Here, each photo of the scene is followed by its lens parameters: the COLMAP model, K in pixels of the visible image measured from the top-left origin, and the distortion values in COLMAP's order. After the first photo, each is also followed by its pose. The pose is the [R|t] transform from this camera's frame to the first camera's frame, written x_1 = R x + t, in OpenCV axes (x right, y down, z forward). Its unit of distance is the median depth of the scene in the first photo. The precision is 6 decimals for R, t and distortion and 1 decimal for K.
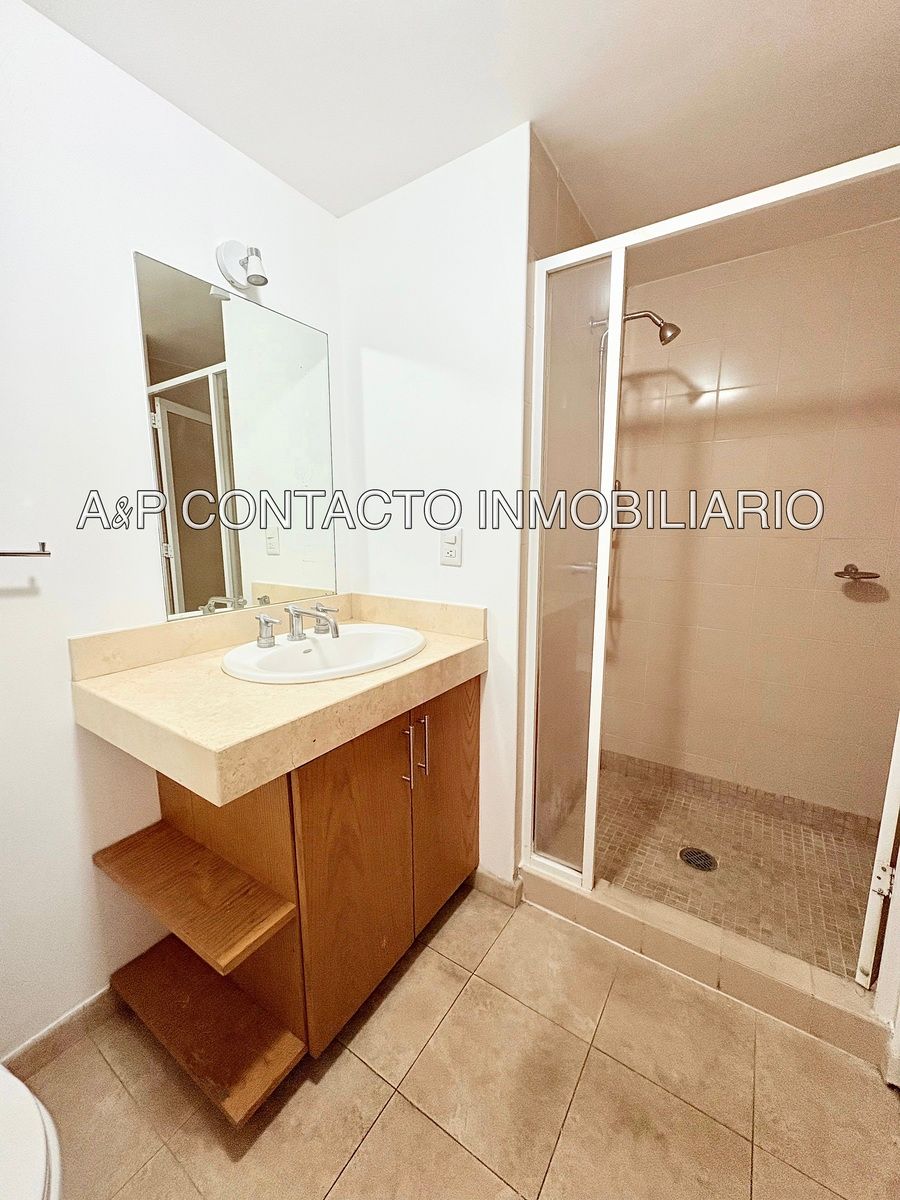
lens RADIAL K [[480.4, 0, 450.0], [0, 480.4, 600.0], [0, 0, 1]] dist [0.000585, 0.000324]
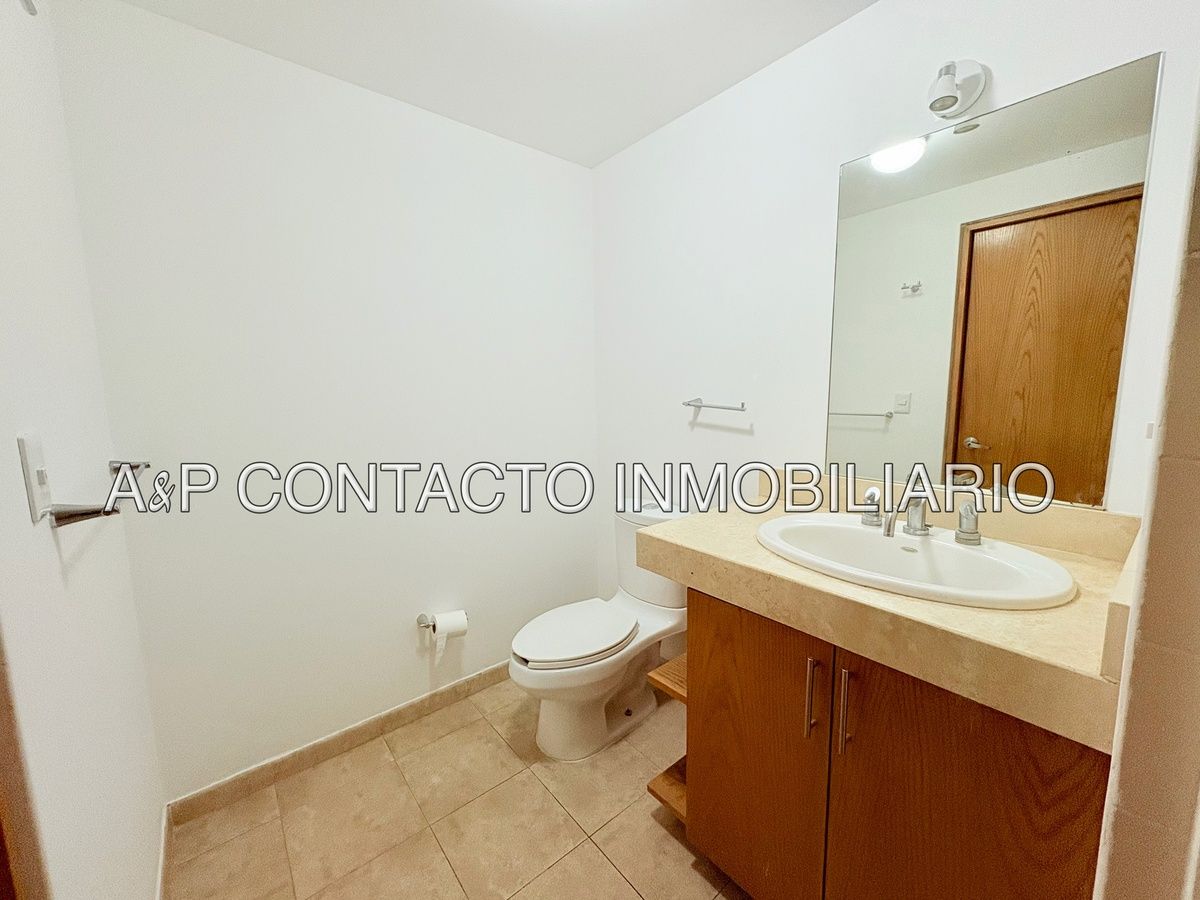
lens RADIAL K [[480.4, 0, 600.6], [0, 480.4, 448.2], [0, 0, 1]] dist [0.000585, 0.000324]
pose [[-0.293195, 0.123144, -0.948089, 0.775554], [-0.137852, 0.975862, 0.169381, -0.161587], [0.946062, 0.180357, -0.269142, 0.915427]]
